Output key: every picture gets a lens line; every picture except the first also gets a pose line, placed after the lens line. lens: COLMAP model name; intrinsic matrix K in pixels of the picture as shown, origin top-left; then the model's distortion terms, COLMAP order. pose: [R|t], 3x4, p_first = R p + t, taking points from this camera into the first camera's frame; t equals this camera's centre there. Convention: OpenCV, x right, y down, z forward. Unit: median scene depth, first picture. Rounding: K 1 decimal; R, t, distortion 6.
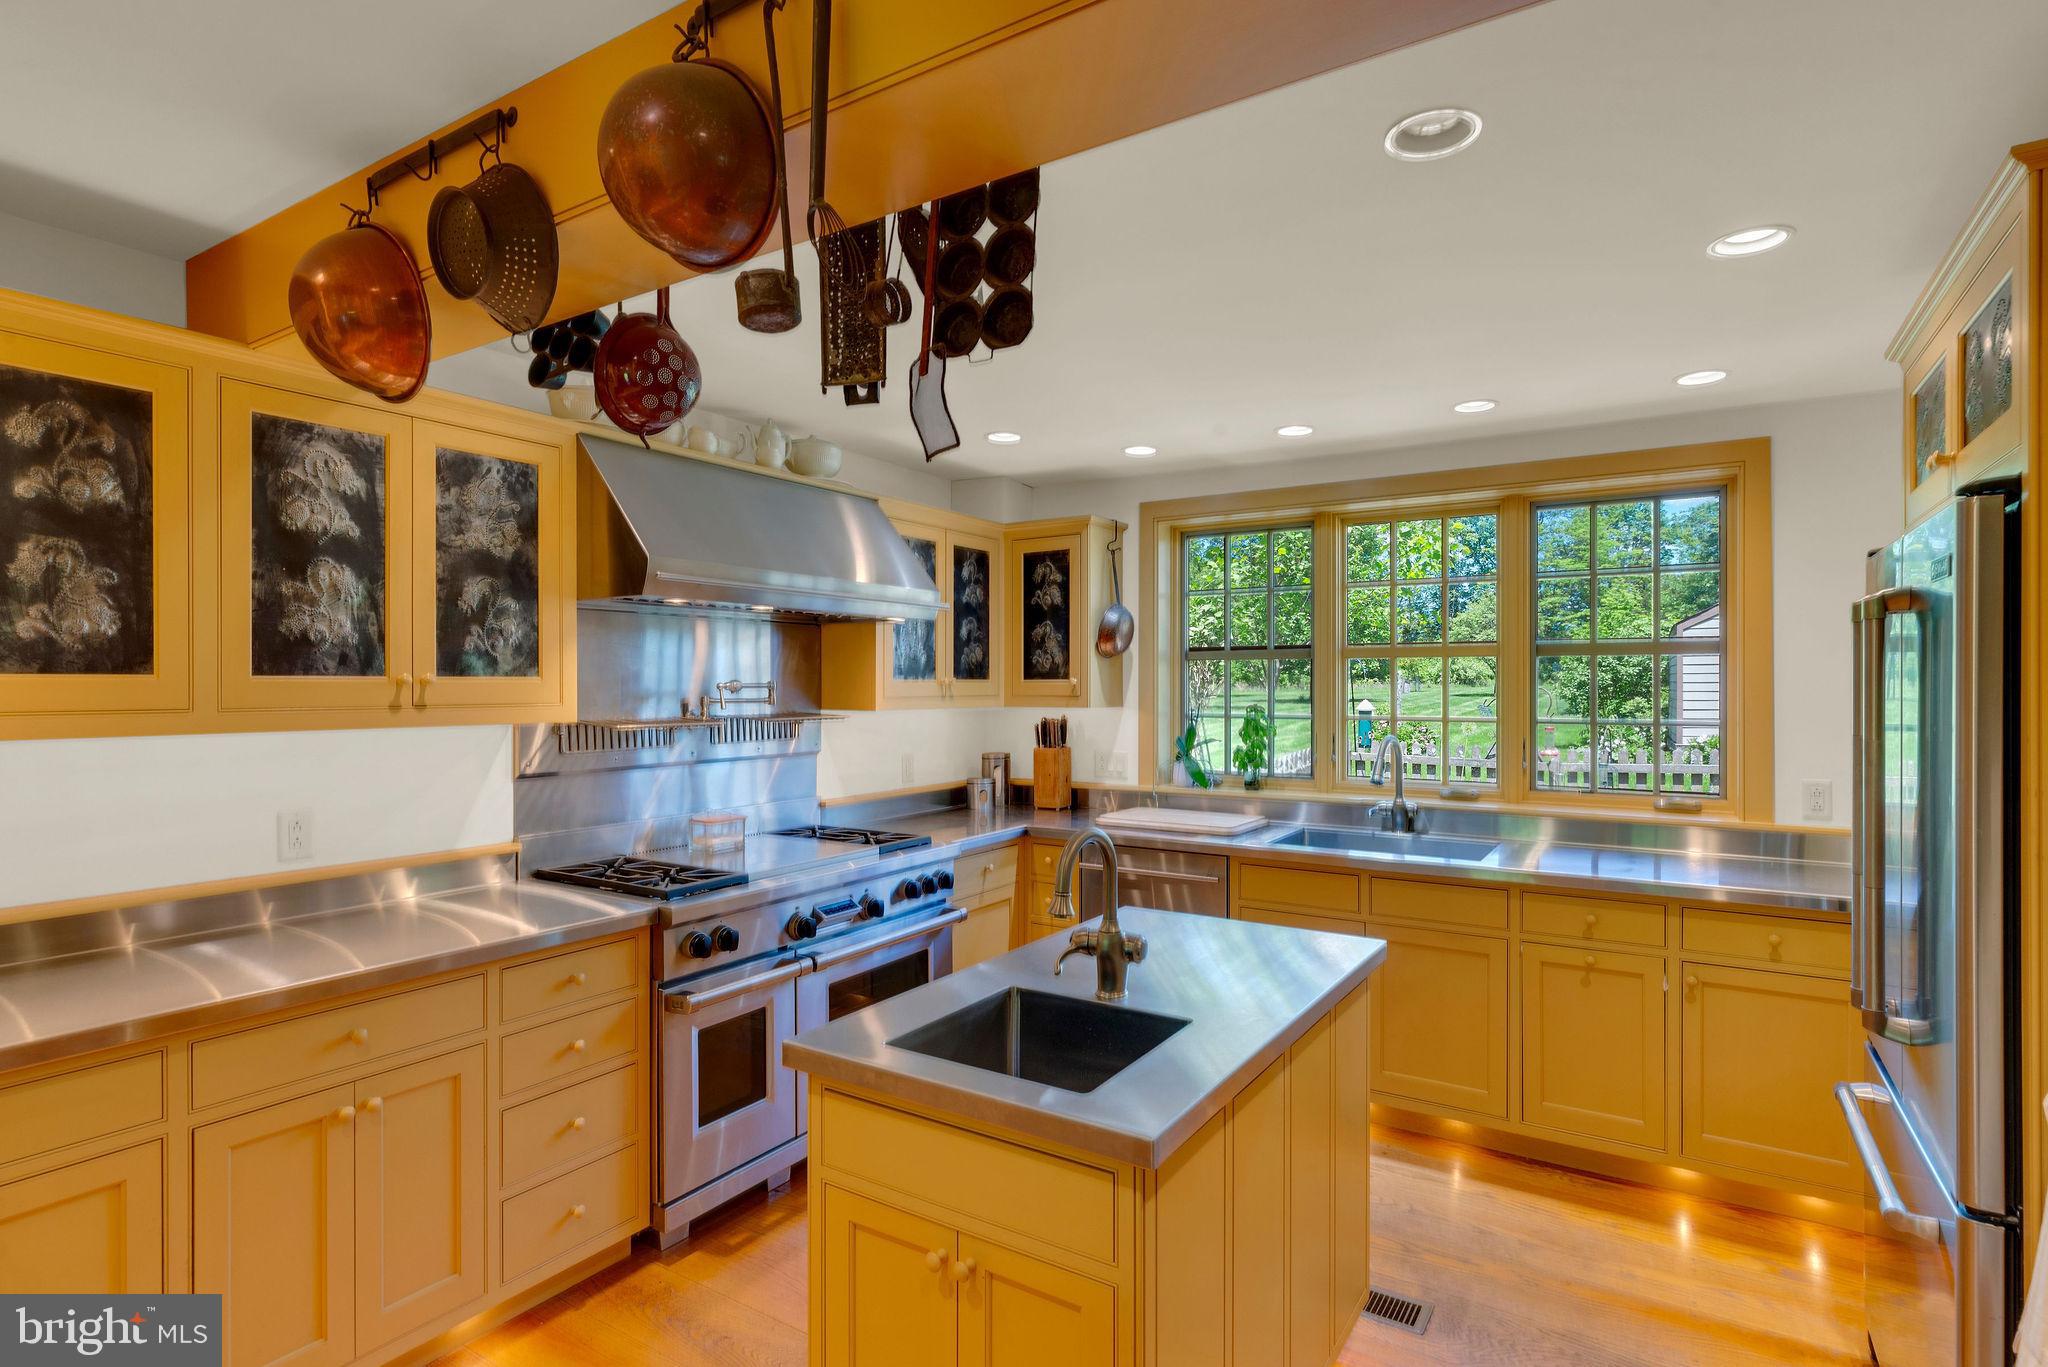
lens RADIAL K [[1009.5, 0, 1043.8], [0, 1009.5, 690.8], [0, 0, 1]] dist [0.000586, -0.000352]
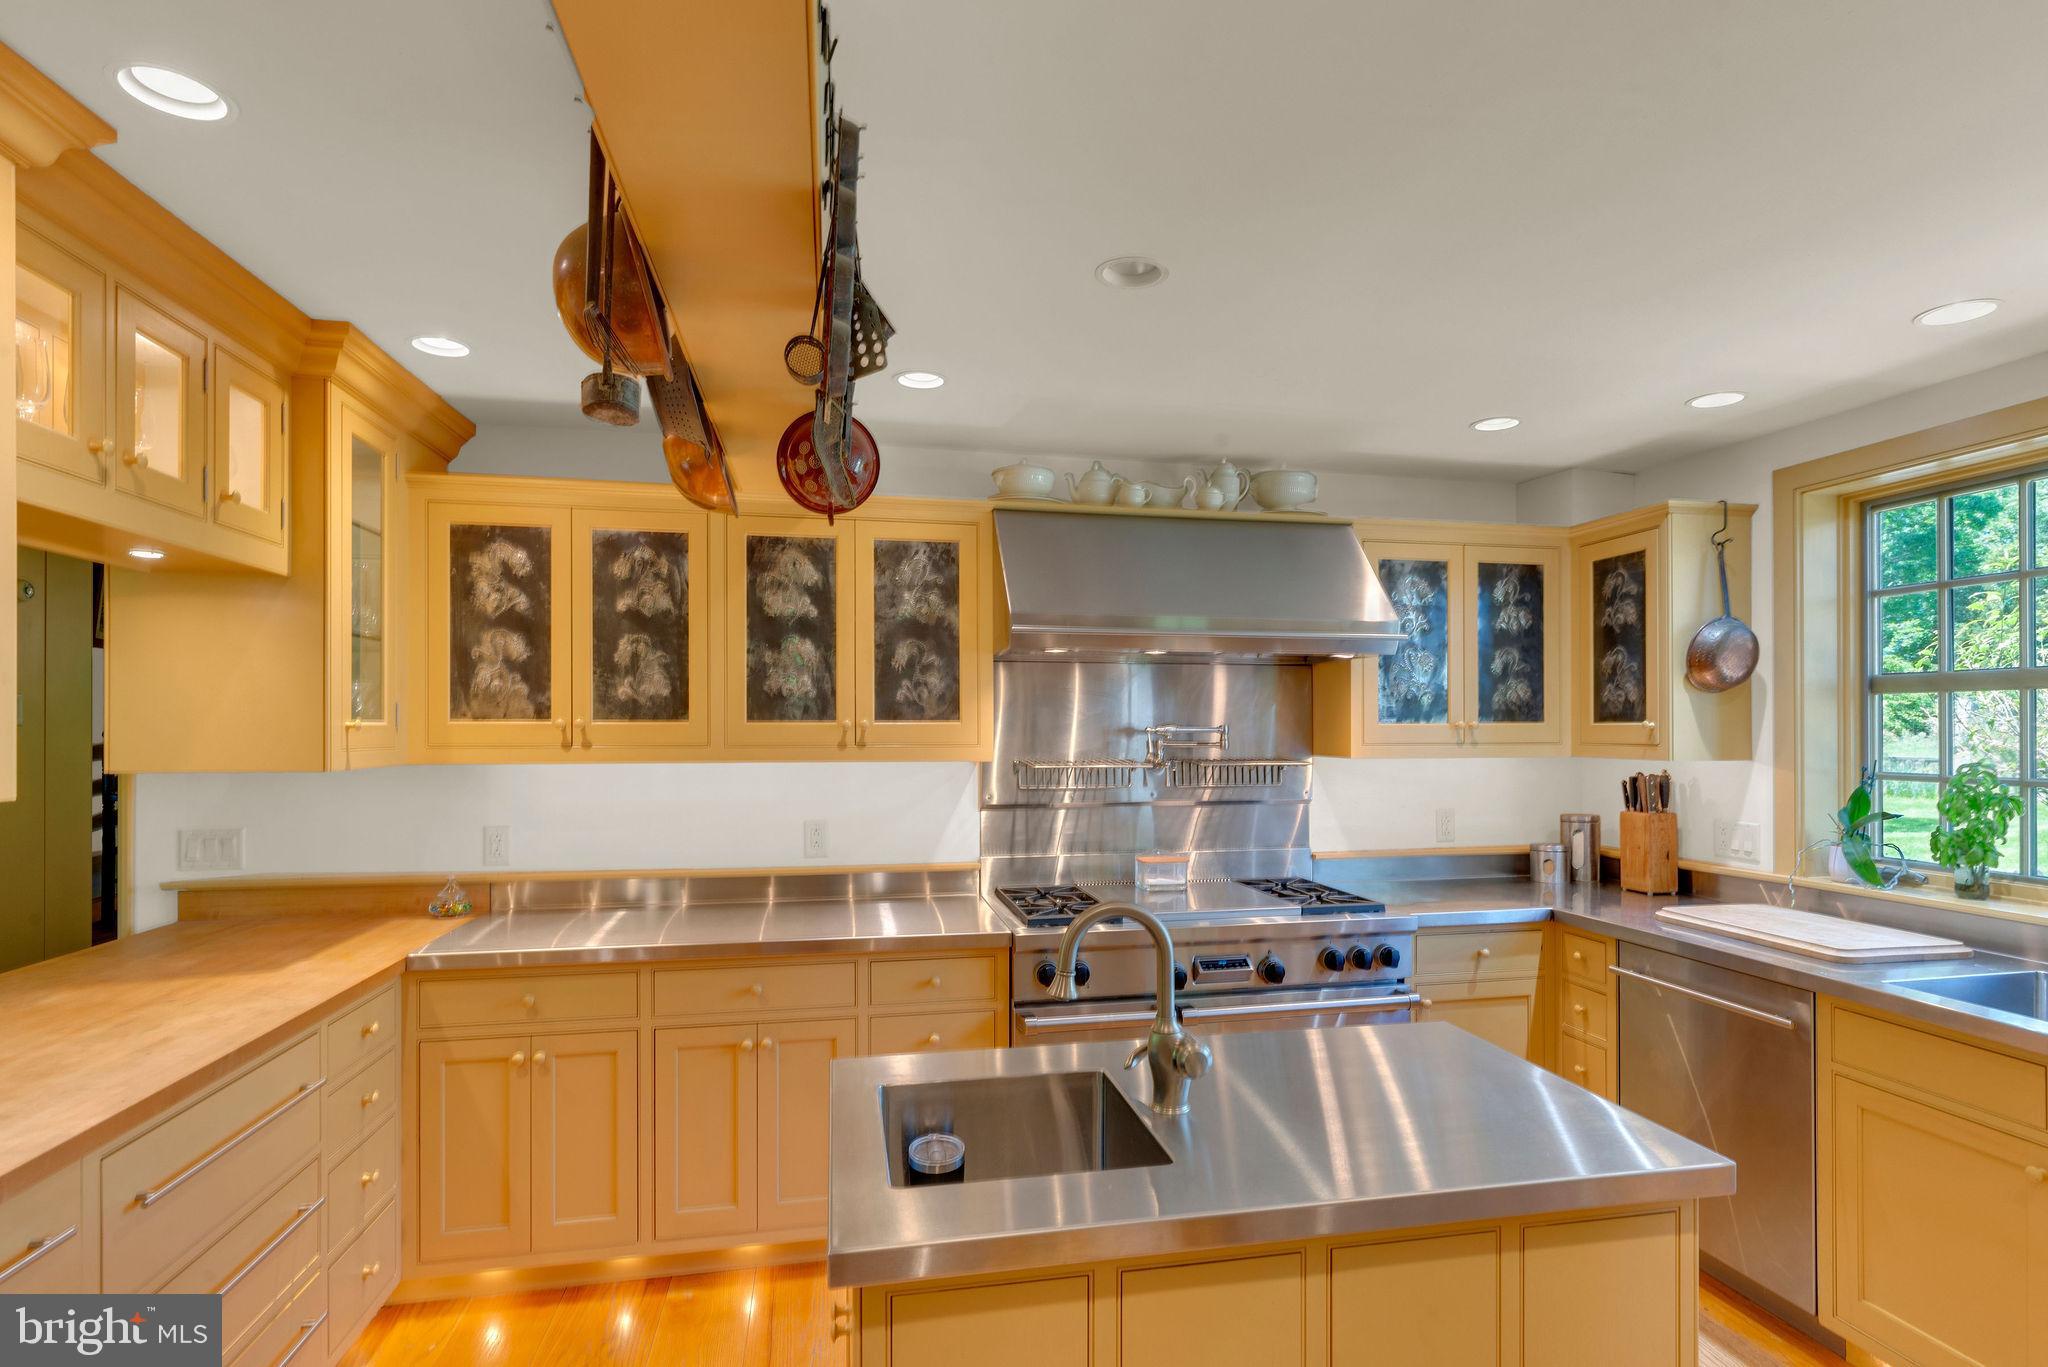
lens RADIAL K [[1009.5, 0, 1055.5], [0, 1009.5, 725.9], [0, 0, 1]] dist [0.000586, -0.000352]
pose [[0.697859, 0.000722, -0.716235, 0.394833], [-0.005464, 0.999976, -0.004316, -0.003910], [0.716214, 0.006925, 0.697846, 0.243150]]
